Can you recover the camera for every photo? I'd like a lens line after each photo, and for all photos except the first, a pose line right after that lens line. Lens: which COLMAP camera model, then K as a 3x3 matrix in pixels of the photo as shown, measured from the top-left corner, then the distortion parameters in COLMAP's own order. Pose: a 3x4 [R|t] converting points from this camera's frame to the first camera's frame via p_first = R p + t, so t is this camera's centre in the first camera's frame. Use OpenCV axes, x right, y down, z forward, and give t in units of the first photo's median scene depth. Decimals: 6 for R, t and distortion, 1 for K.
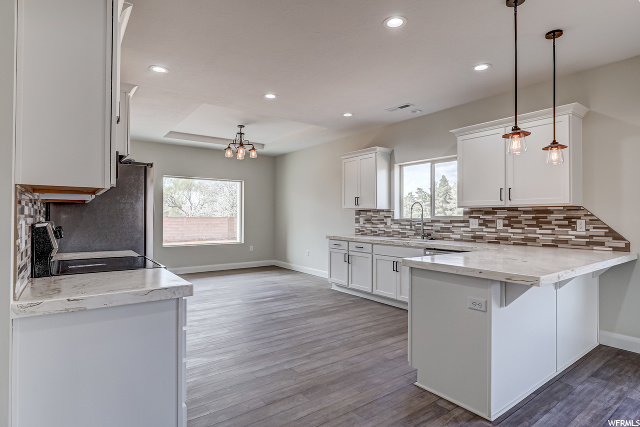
lens RADIAL K [[346.8, 0, 320.0], [0, 346.8, 213.5], [0, 0, 1]] dist [-0.003648, -0.000949]
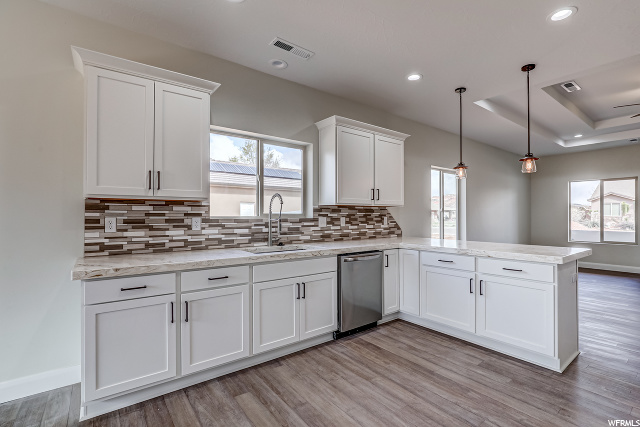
lens RADIAL K [[296.0, 0, 320.0], [0, 296.0, 213.5], [0, 0, 1]] dist [-0.015082, -0.000031]
pose [[-0.018886, 0.004472, 0.999812, -0.350715], [-0.008305, 0.999955, -0.004629, 0.009884], [-0.999787, -0.008391, -0.018848, 1.013454]]
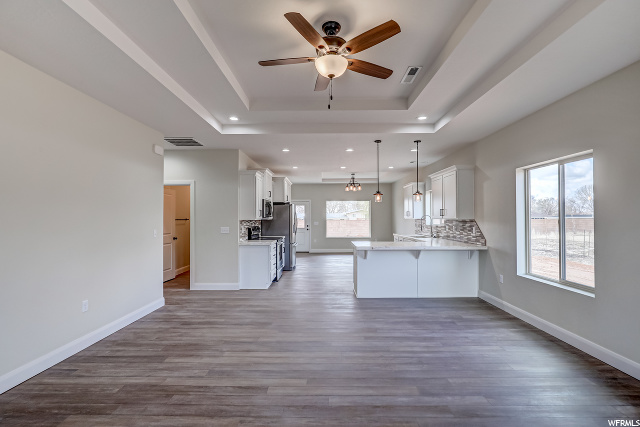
lens RADIAL K [[296.0, 0, 320.0], [0, 296.0, 213.5], [0, 0, 1]] dist [-0.015082, -0.000031]
pose [[0.802163, -0.017699, -0.596843, 0.803078], [0.013469, 0.999843, -0.011548, -0.035142], [0.596953, 0.001224, 0.802275, -0.530890]]
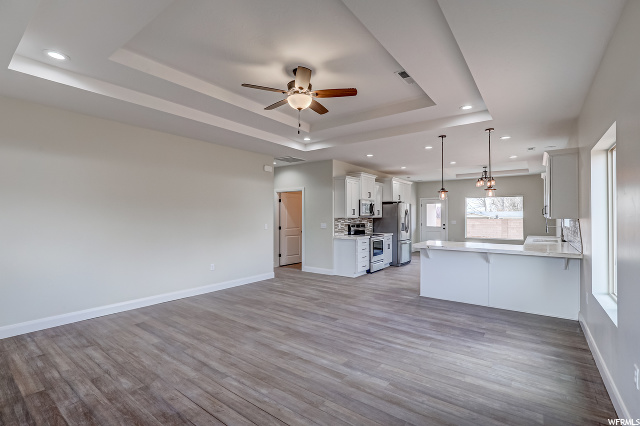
lens RADIAL K [[296.0, 0, 320.0], [0, 296.0, 213.0], [0, 0, 1]] dist [-0.015082, -0.000031]
pose [[0.287607, -0.017527, -0.957588, 1.233434], [0.010147, 0.999832, -0.015253, -0.028487], [0.957695, -0.005330, 0.287737, -0.218946]]
